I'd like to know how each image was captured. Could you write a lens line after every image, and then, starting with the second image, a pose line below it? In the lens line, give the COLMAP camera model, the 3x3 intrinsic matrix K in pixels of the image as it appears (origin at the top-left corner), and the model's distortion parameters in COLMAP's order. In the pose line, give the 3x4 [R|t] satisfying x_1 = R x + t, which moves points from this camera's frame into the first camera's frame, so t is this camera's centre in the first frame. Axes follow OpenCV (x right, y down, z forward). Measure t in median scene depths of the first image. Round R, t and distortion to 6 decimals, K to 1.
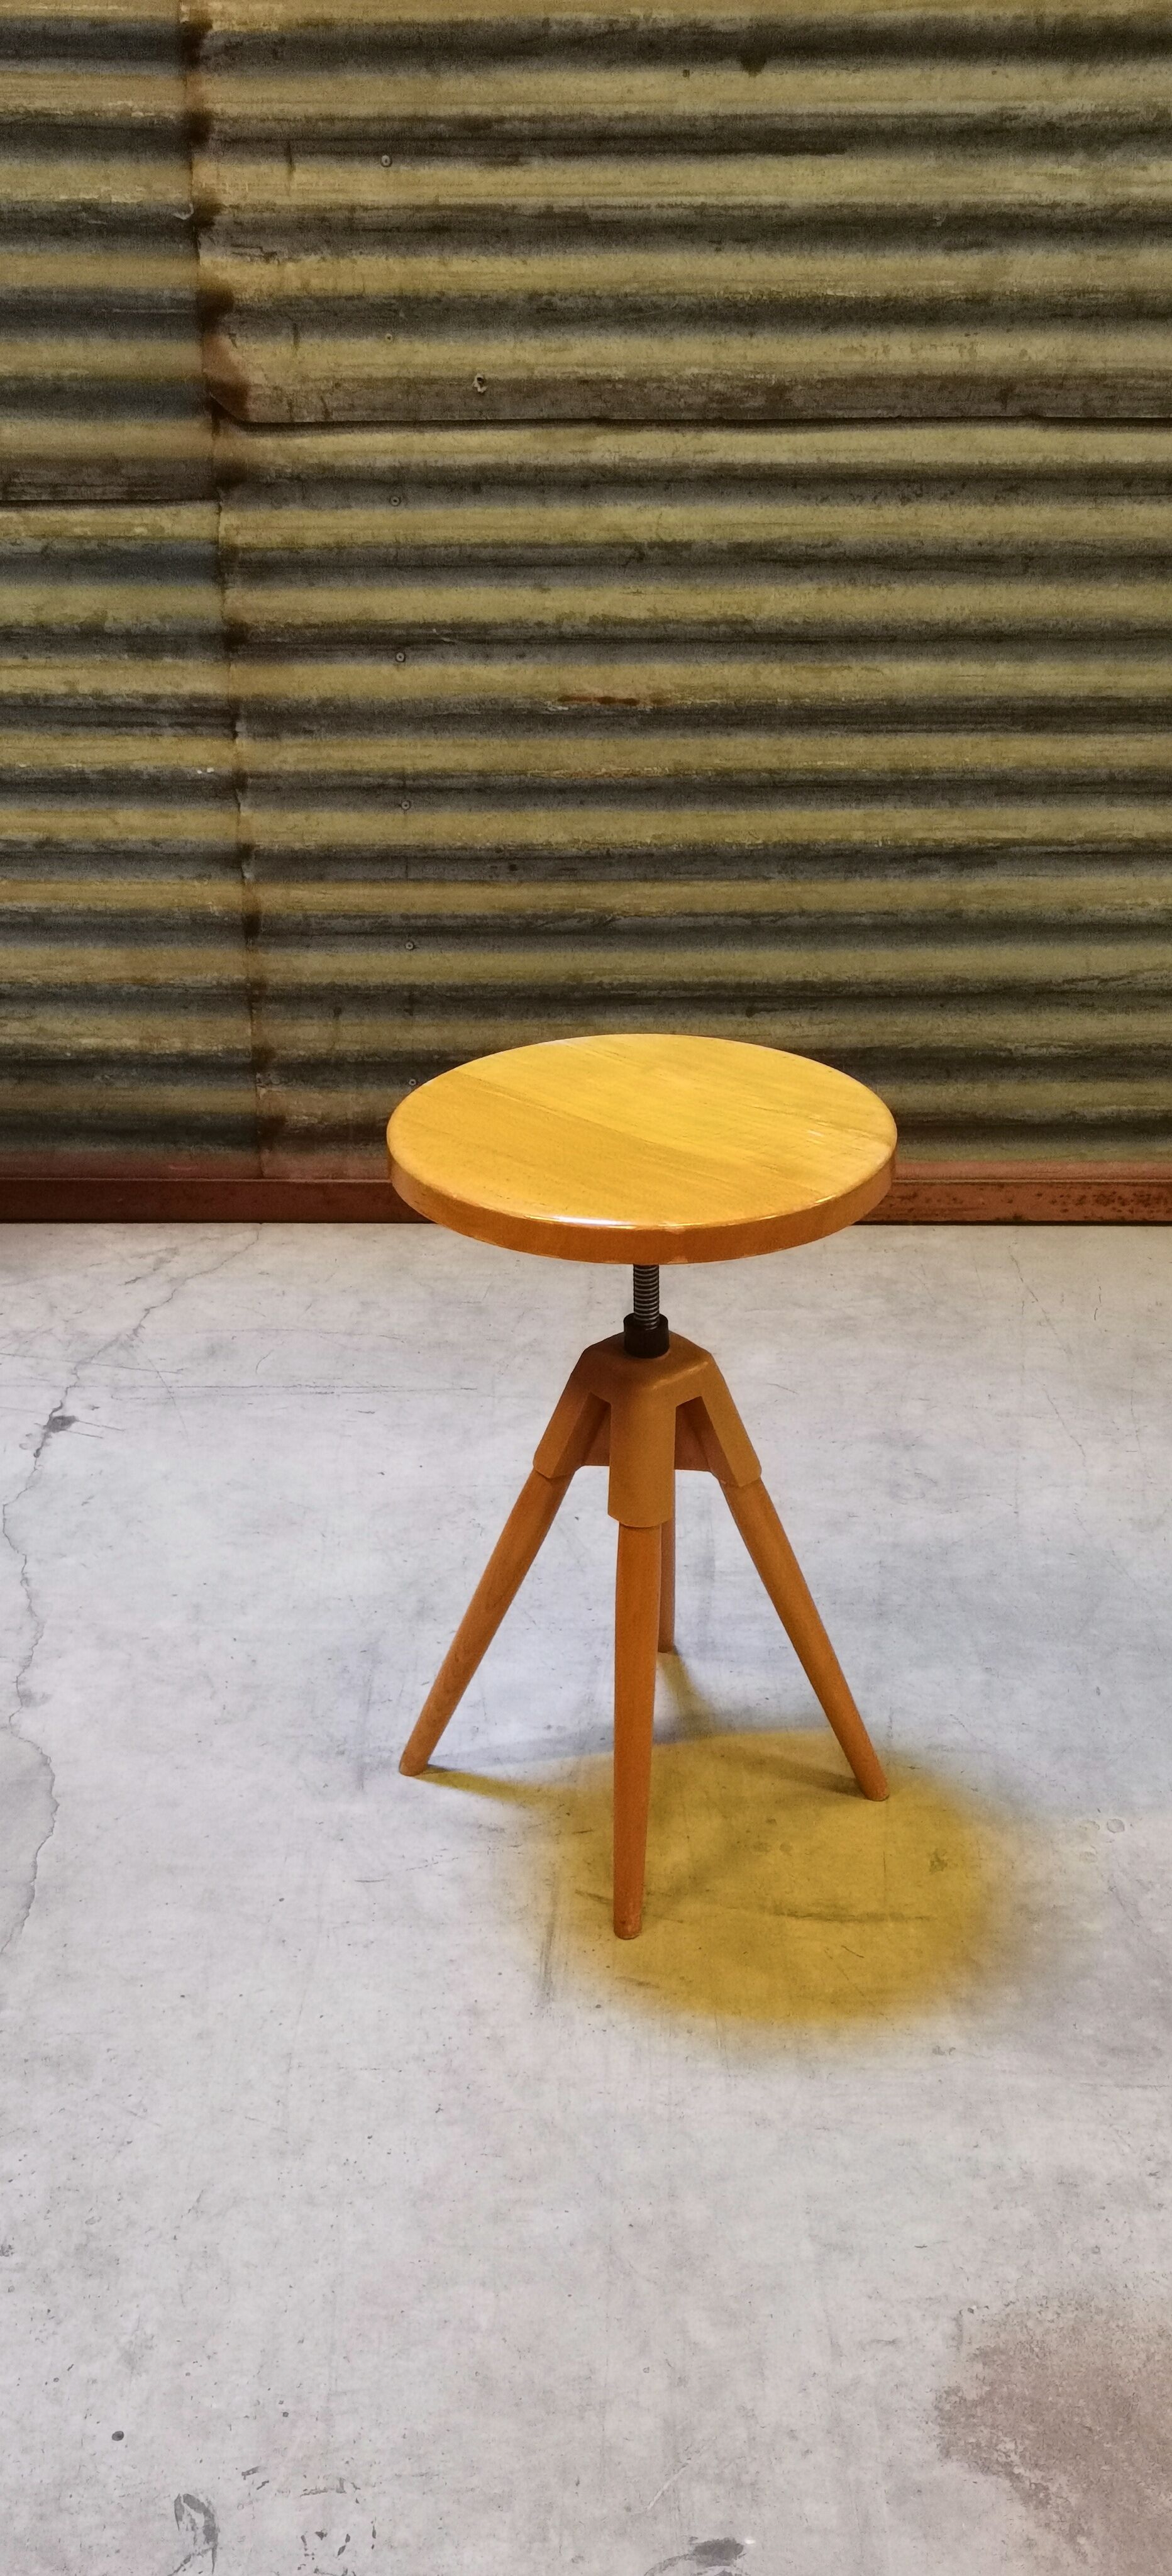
lens RADIAL K [[2860.5, 0, 572.8], [0, 2860.5, 1280.5], [0, 0, 1]] dist [-0.007988, 0.000000]
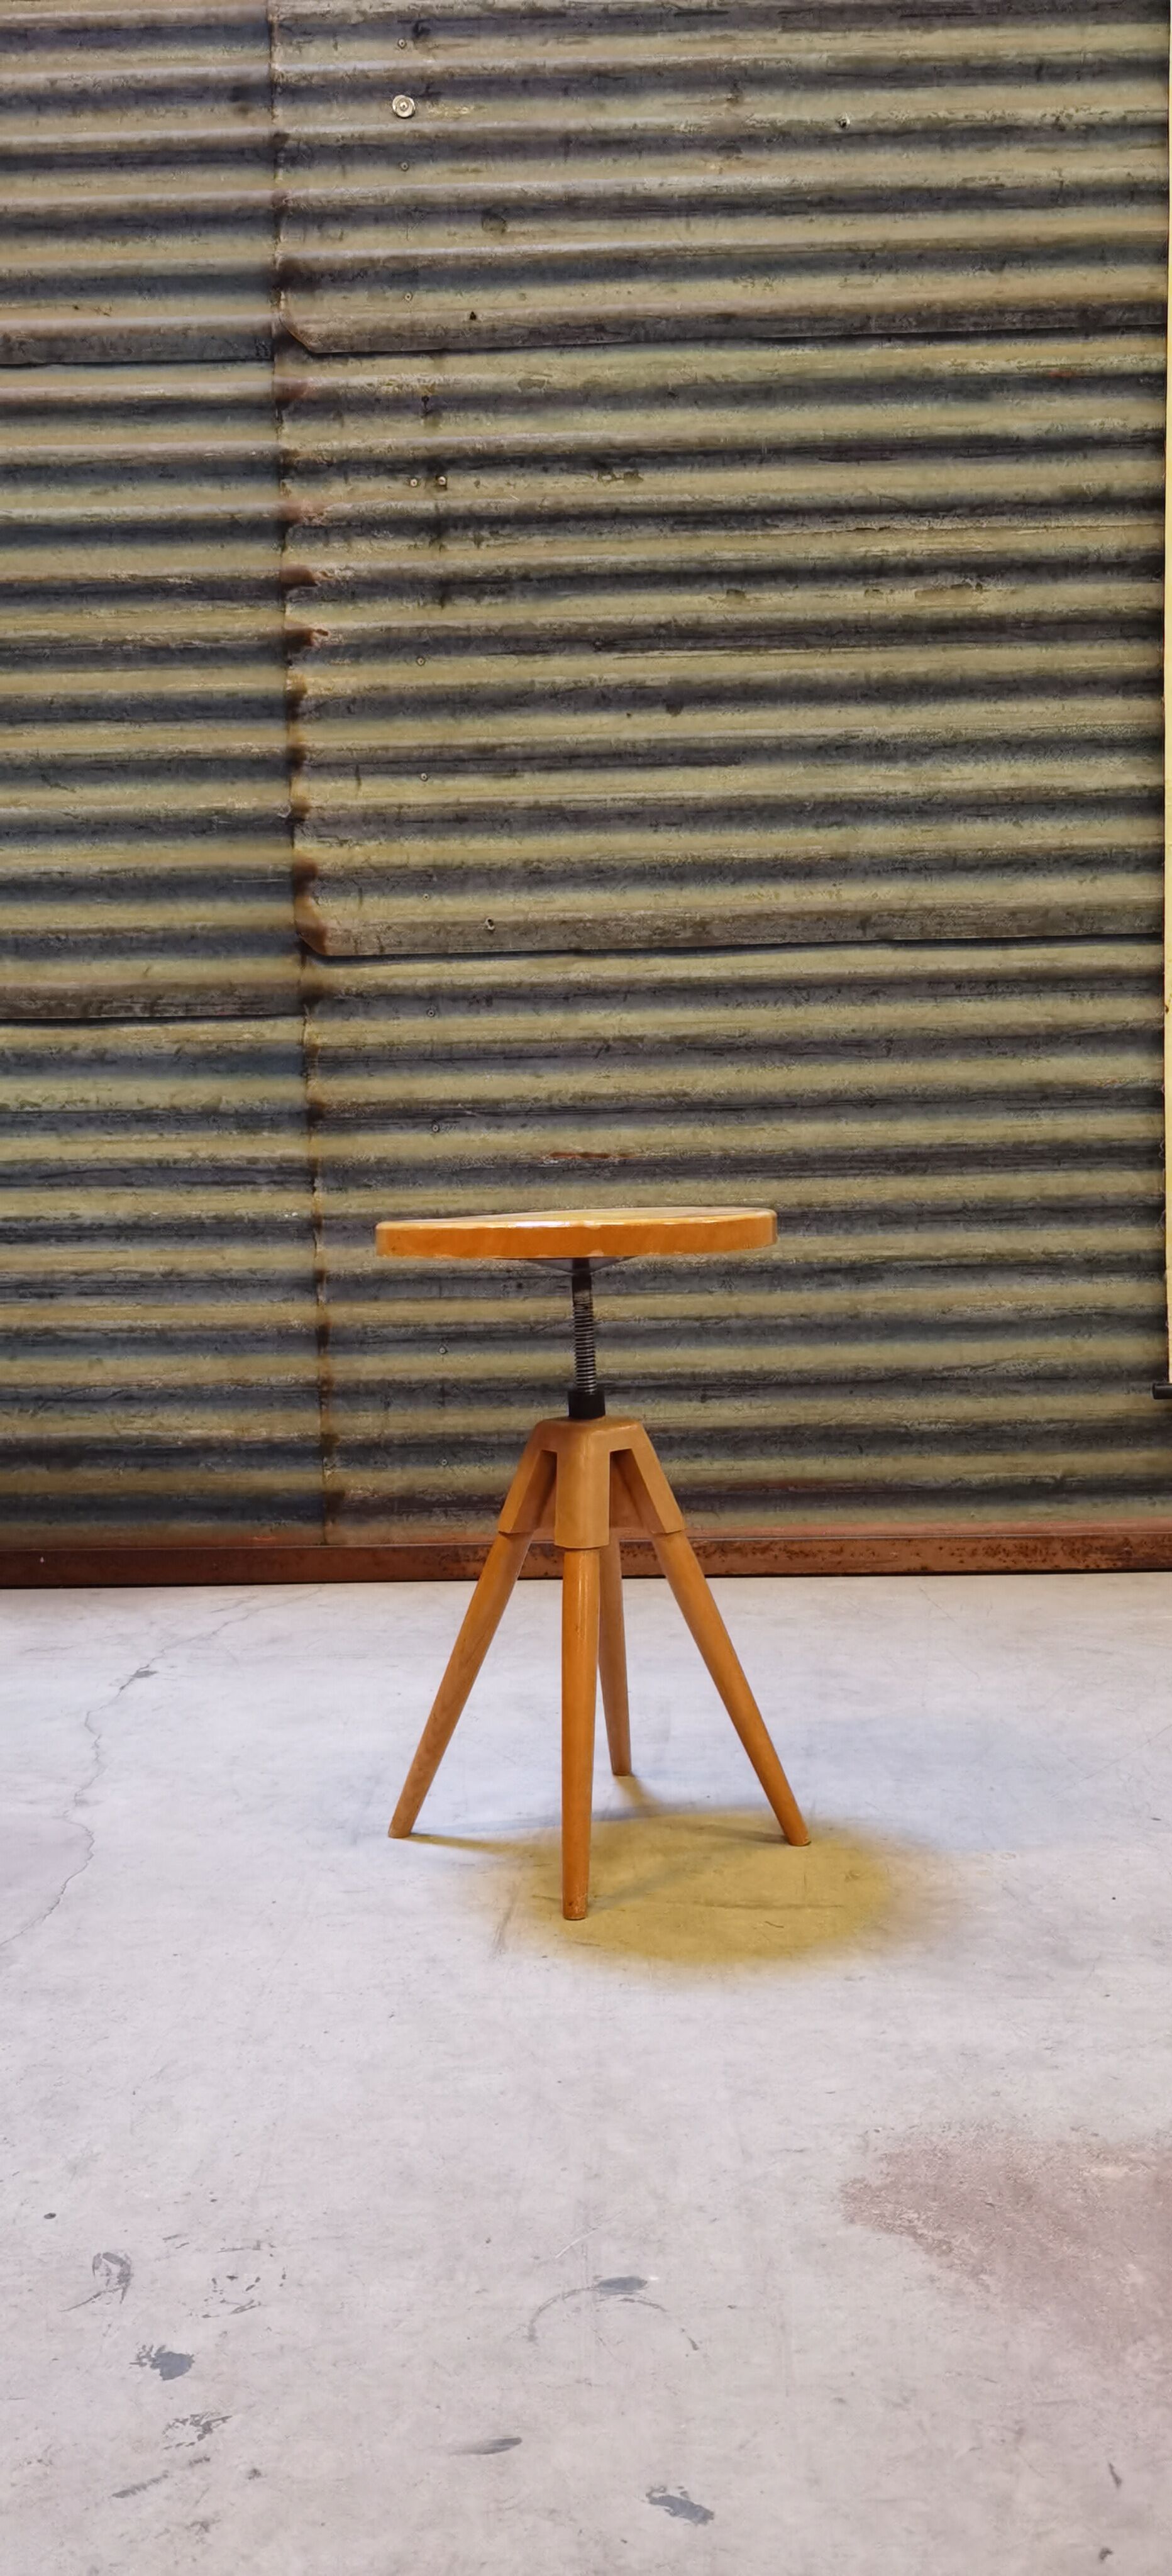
lens RADIAL K [[2087.6, 0, 586.5], [0, 2087.6, 1278.9], [0, 0, 1]] dist [-0.026366, 0.062572]
pose [[0.999470, -0.019101, -0.026367, 0.039017], [0.007758, 0.926226, -0.376889, 0.237692], [0.031621, 0.376484, 0.925883, 0.112746]]
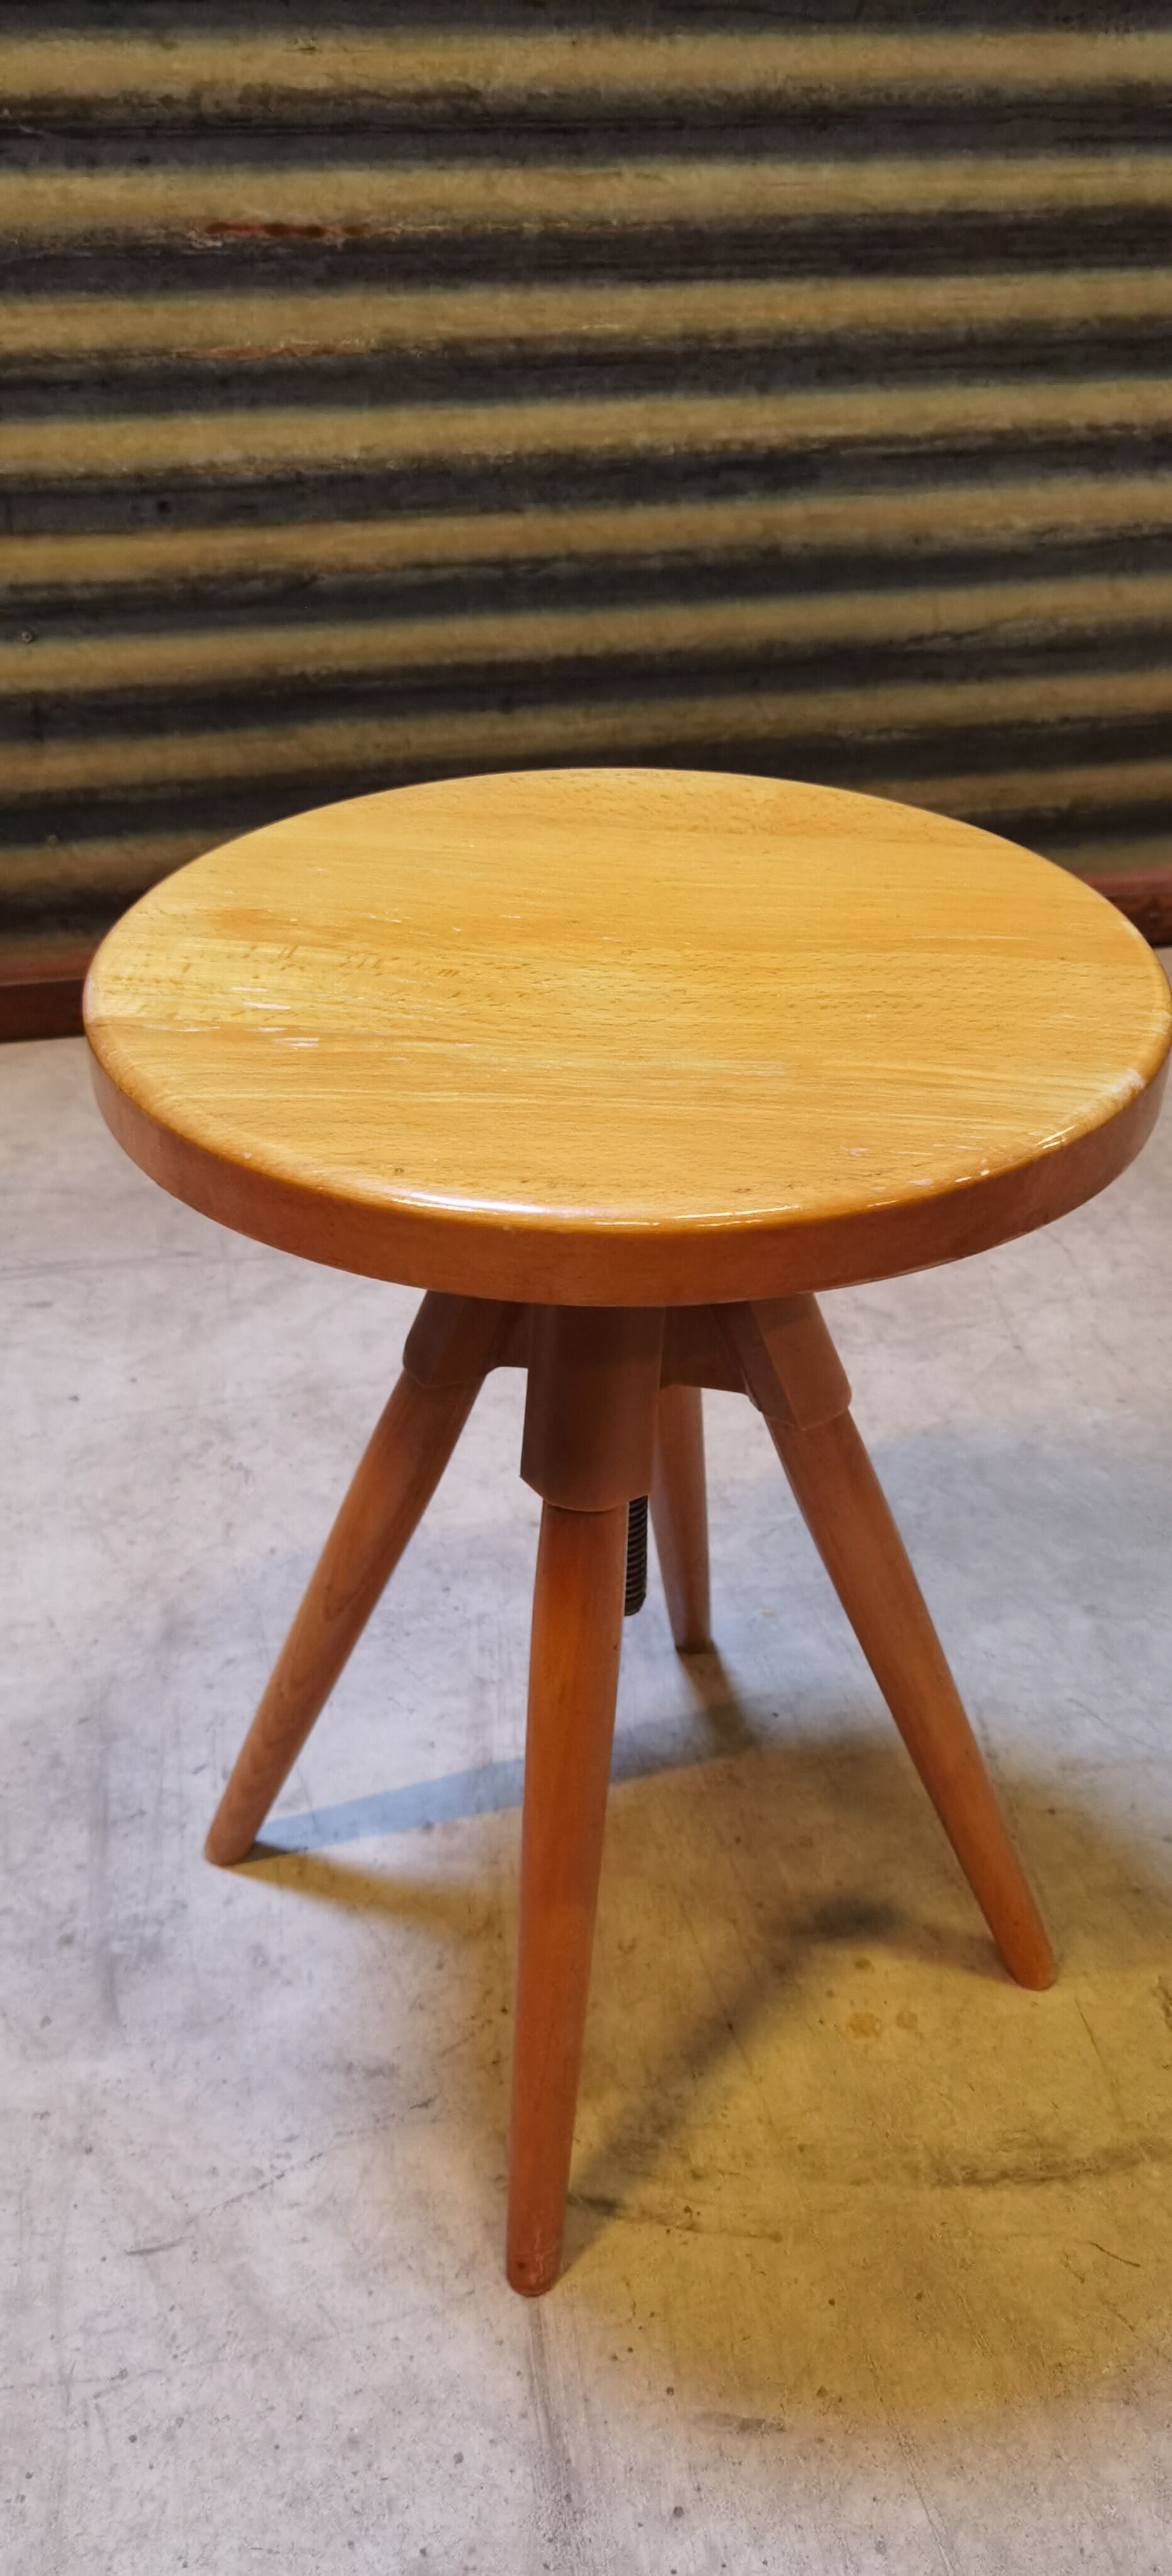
lens RADIAL K [[2087.6, 0, 597.1], [0, 2087.6, 1294.3], [0, 0, 1]] dist [-0.026366, 0.062572]
pose [[0.977027, -0.110655, 0.182137, -0.034393], [0.095932, 0.991510, 0.087779, 0.014018], [-0.190304, -0.068290, 0.979347, 0.508242]]
